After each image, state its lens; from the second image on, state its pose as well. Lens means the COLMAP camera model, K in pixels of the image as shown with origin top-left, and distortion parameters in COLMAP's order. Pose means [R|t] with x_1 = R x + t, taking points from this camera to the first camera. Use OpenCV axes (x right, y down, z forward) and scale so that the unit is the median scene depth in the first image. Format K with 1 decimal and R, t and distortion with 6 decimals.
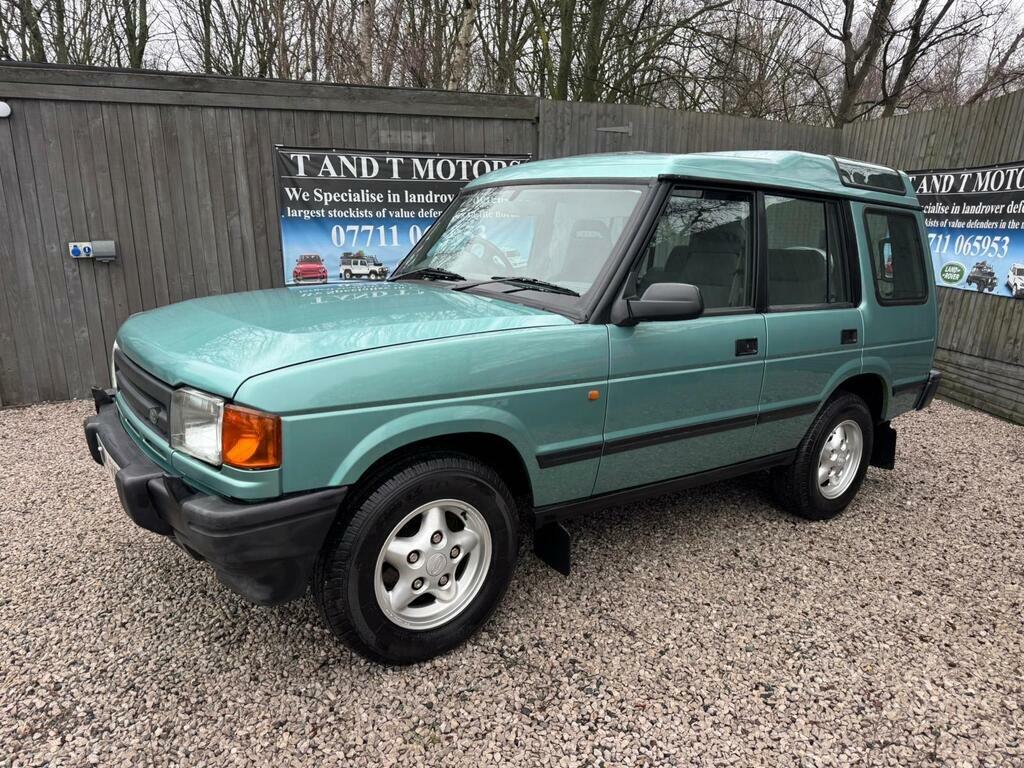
lens RADIAL K [[710.8, 0, 507.1], [0, 710.8, 391.7], [0, 0, 1]] dist [0.047568, -0.051804]
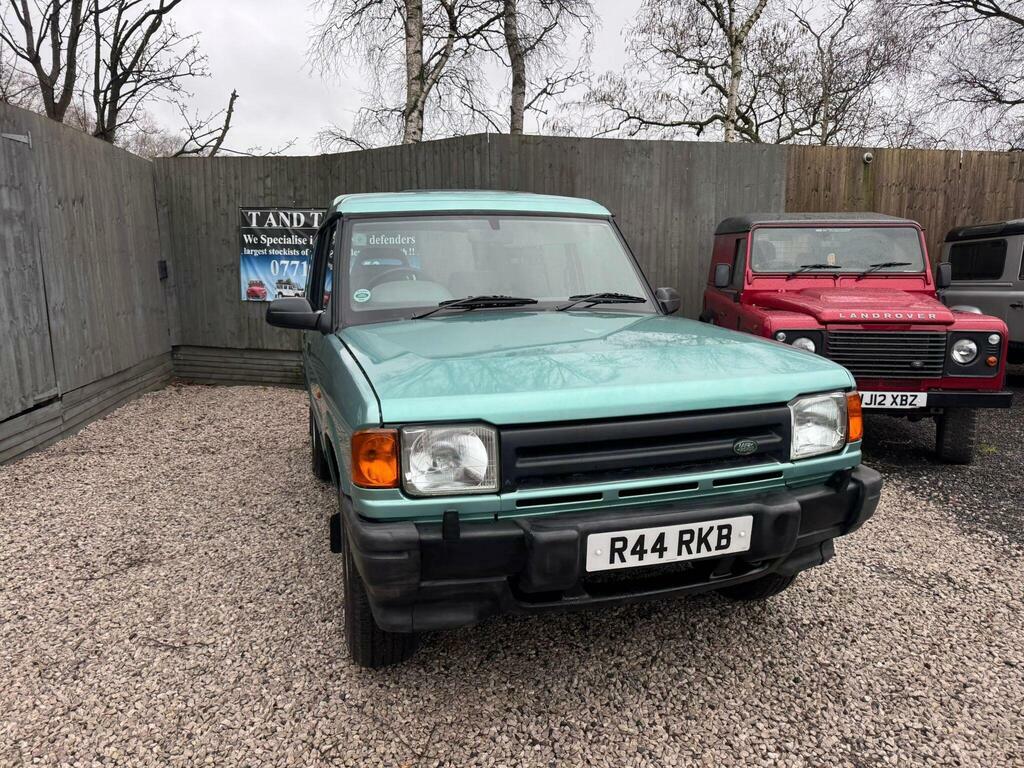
lens RADIAL K [[725.8, 0, 495.4], [0, 725.8, 385.1], [0, 0, 1]] dist [0.018890, -0.023706]
pose [[0.346223, -0.181319, 0.920463, -0.528470], [0.231096, 0.967395, 0.103639, -0.079811], [-0.909244, 0.176833, 0.376837, 0.326233]]
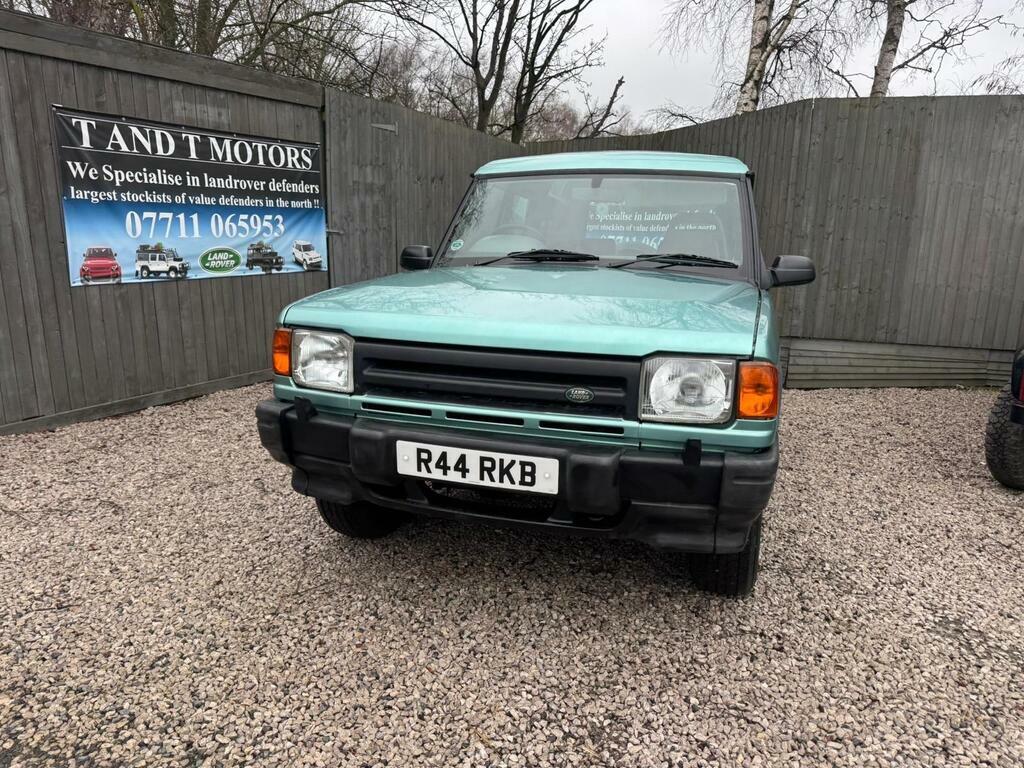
lens RADIAL K [[722.9, 0, 513.9], [0, 722.9, 384.7], [0, 0, 1]] dist [0.008801, -0.003123]
pose [[0.807817, -0.107681, 0.579513, -0.395188], [0.118966, 0.992724, 0.018626, -0.002831], [-0.577302, 0.053896, 0.814750, 0.097401]]
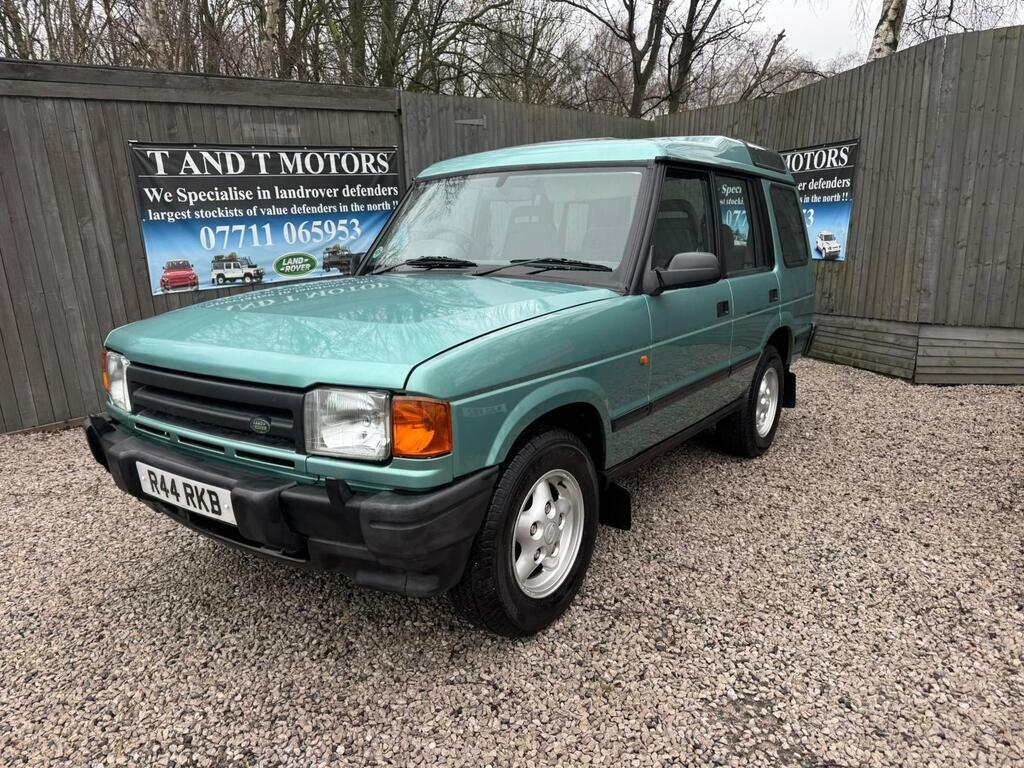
lens RADIAL K [[721.4, 0, 514.4], [0, 721.4, 383.8], [0, 0, 1]] dist [0.009241, -0.003368]
pose [[0.949517, -0.113382, 0.292511, -0.159924], [0.115270, 0.993275, 0.010834, 0.002879], [-0.291773, 0.023430, 0.956201, 0.001904]]
